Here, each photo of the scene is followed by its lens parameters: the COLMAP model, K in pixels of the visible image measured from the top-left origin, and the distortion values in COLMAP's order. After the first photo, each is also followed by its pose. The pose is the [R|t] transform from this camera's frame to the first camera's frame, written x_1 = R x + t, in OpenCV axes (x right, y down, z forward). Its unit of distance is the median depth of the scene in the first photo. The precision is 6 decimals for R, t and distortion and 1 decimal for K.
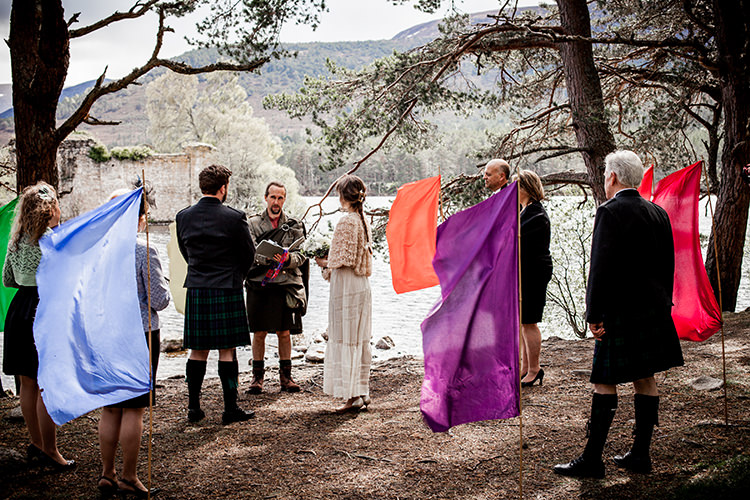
lens RADIAL K [[1117.2, 0, 375.0], [0, 1117.2, 250.0], [0, 0, 1]] dist [-0.141123, 0.133466]
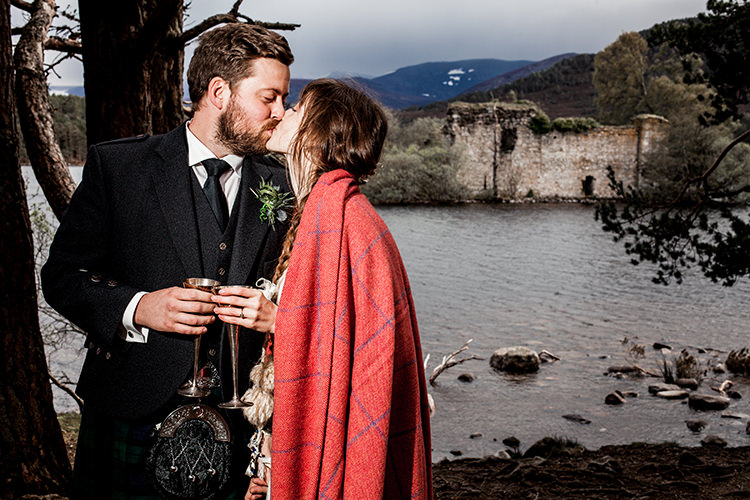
lens RADIAL K [[1125.7, 0, 375.0], [0, 1125.7, 250.0], [0, 0, 1]] dist [-0.106652, -0.002223]
pose [[0.916331, 0.048868, -0.397428, 0.034104], [-0.040756, 0.998753, 0.028838, -0.009860], [0.398341, -0.010227, 0.917180, 0.309703]]
